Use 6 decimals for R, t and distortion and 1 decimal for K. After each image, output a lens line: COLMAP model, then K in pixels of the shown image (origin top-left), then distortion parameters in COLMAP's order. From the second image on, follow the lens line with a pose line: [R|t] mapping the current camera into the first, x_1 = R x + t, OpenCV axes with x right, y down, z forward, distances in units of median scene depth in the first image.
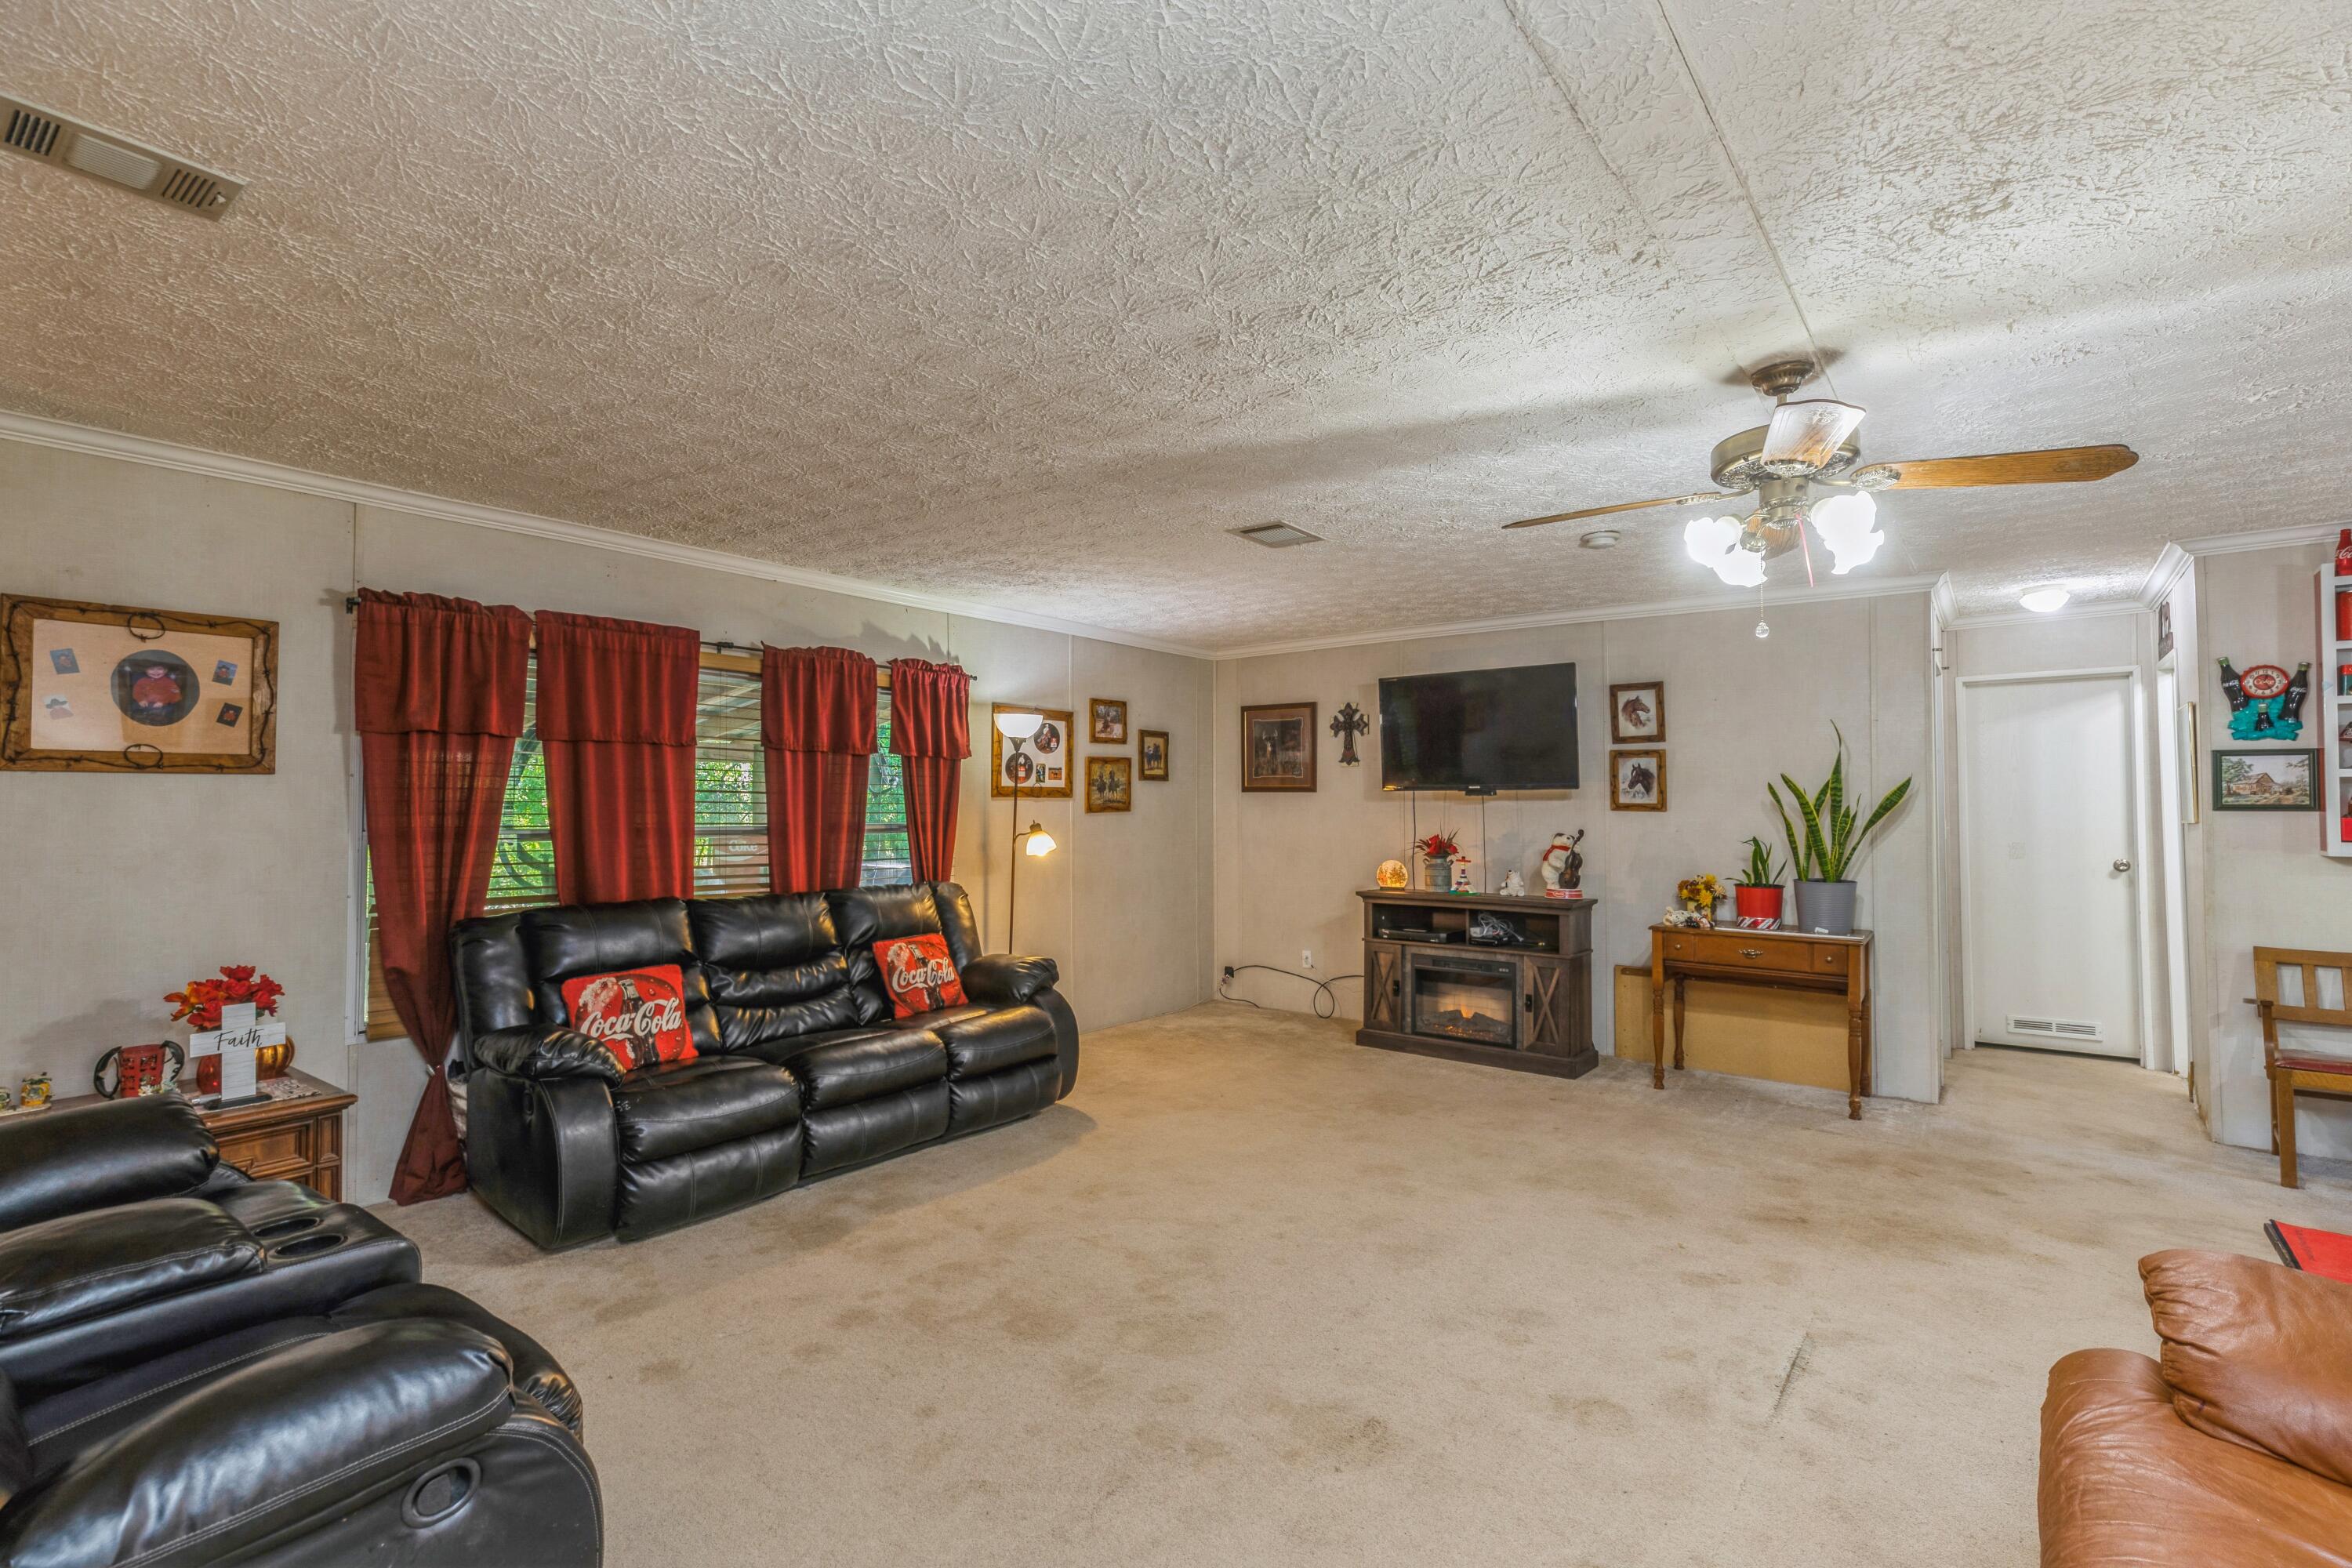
lens RADIAL K [[1056.5, 0, 1180.1], [0, 1056.5, 781.6], [0, 0, 1]] dist [0.007256, -0.001460]
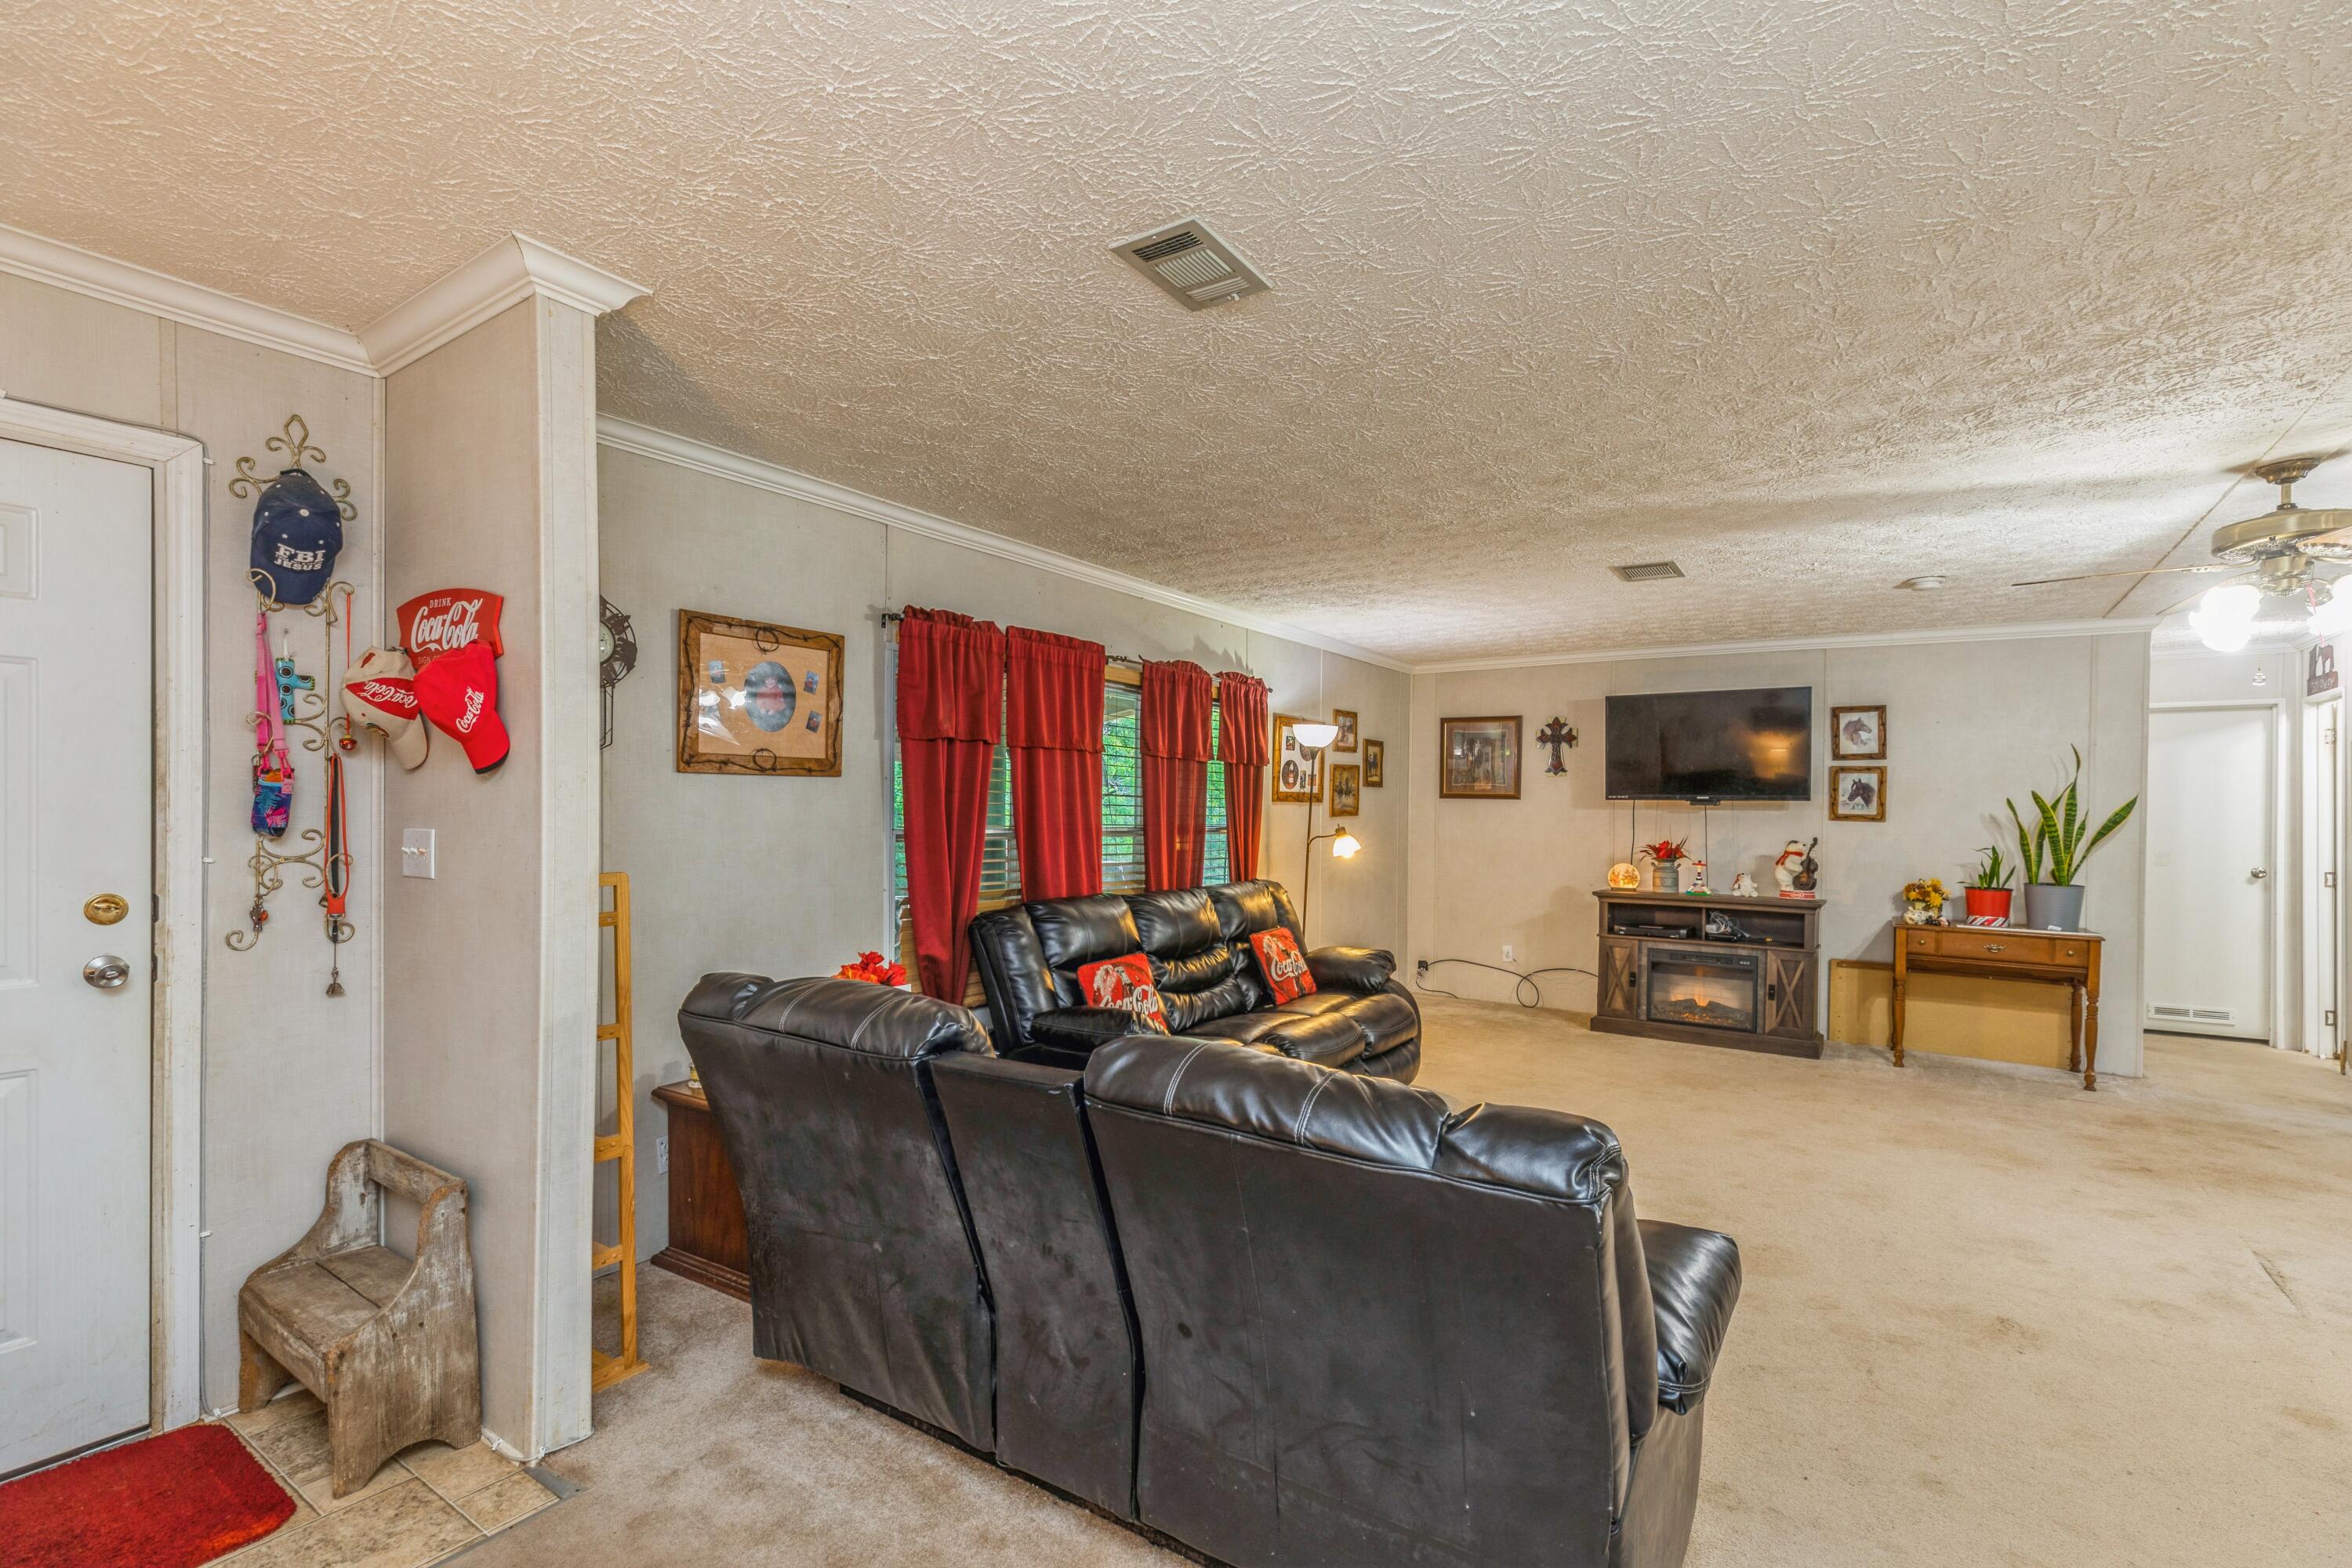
lens RADIAL K [[1056.5, 0, 1185.2], [0, 1056.5, 813.0], [0, 0, 1]] dist [0.007256, -0.001460]
pose [[0.997479, 0.011514, 0.070020, -0.446205], [-0.013637, 0.999460, 0.029908, -0.005576], [-0.069638, -0.030788, 0.997097, -0.078563]]
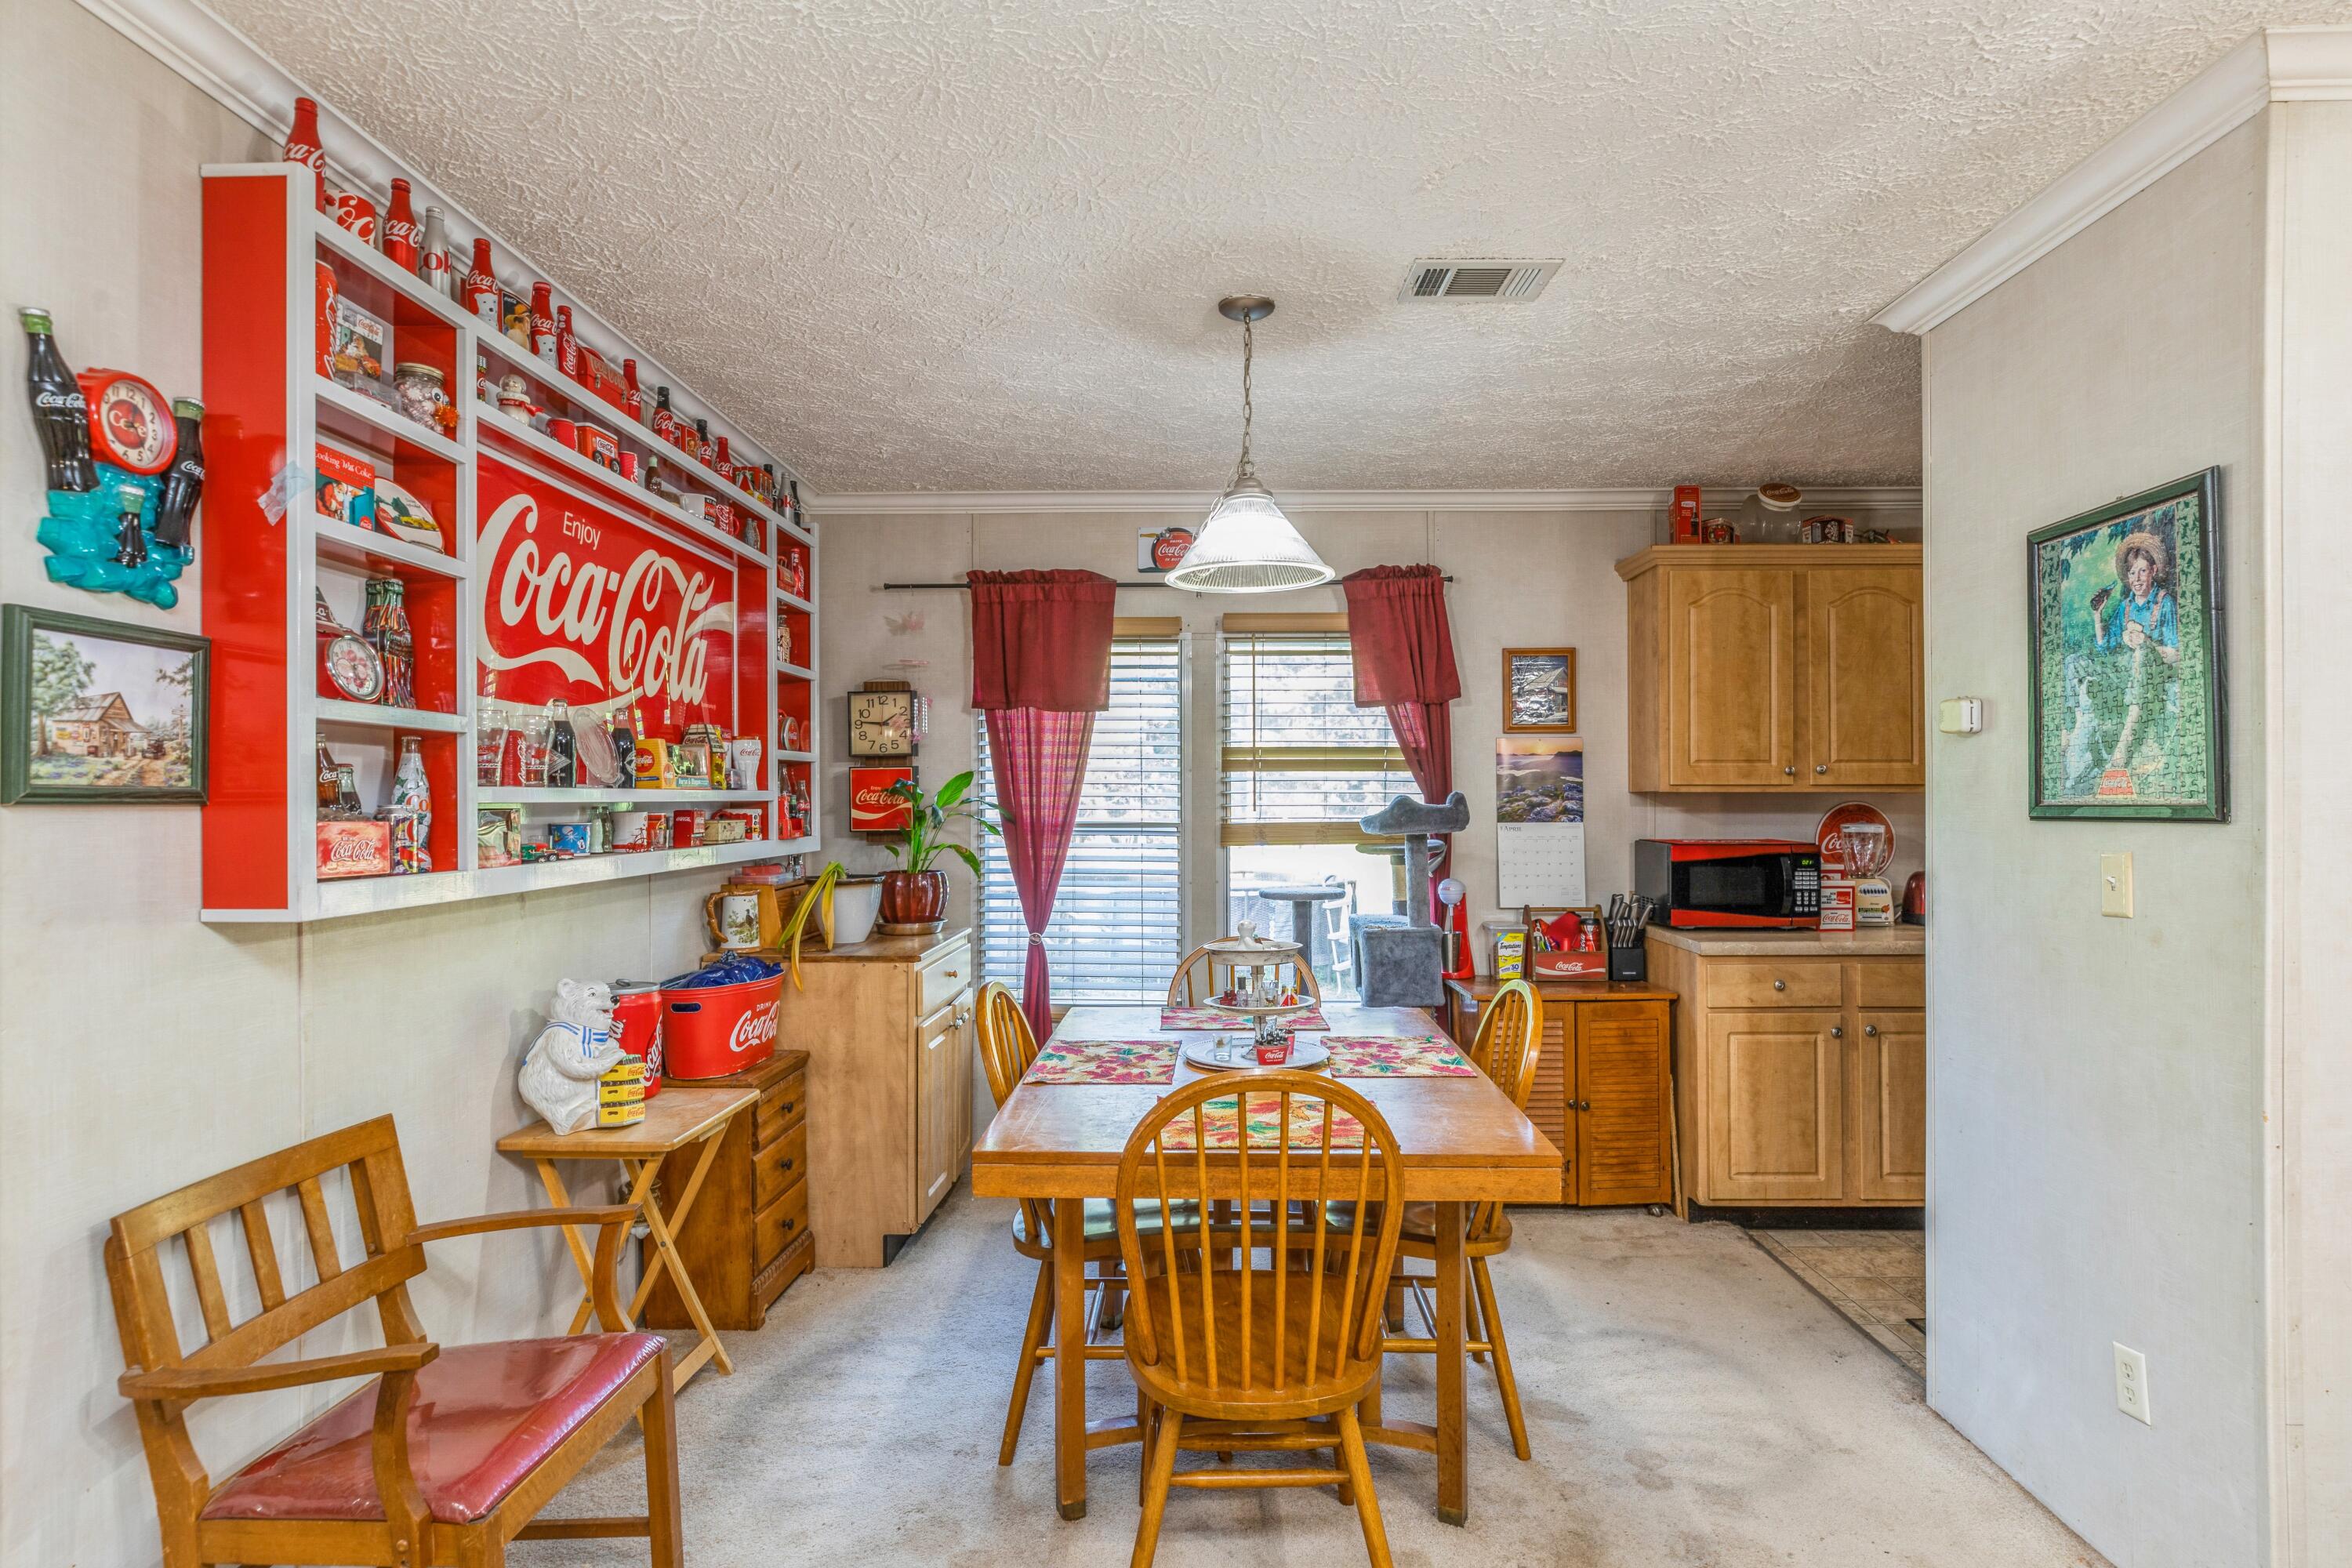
lens RADIAL K [[1198.3, 0, 1184.6], [0, 1198.3, 789.2], [0, 0, 1]] dist [-0.014081, 0.001225]
pose [[-0.606271, 0.005449, 0.795239, 0.490773], [-0.019147, 0.999587, -0.021447, 0.022333], [-0.795027, -0.028229, -0.605916, 0.907382]]
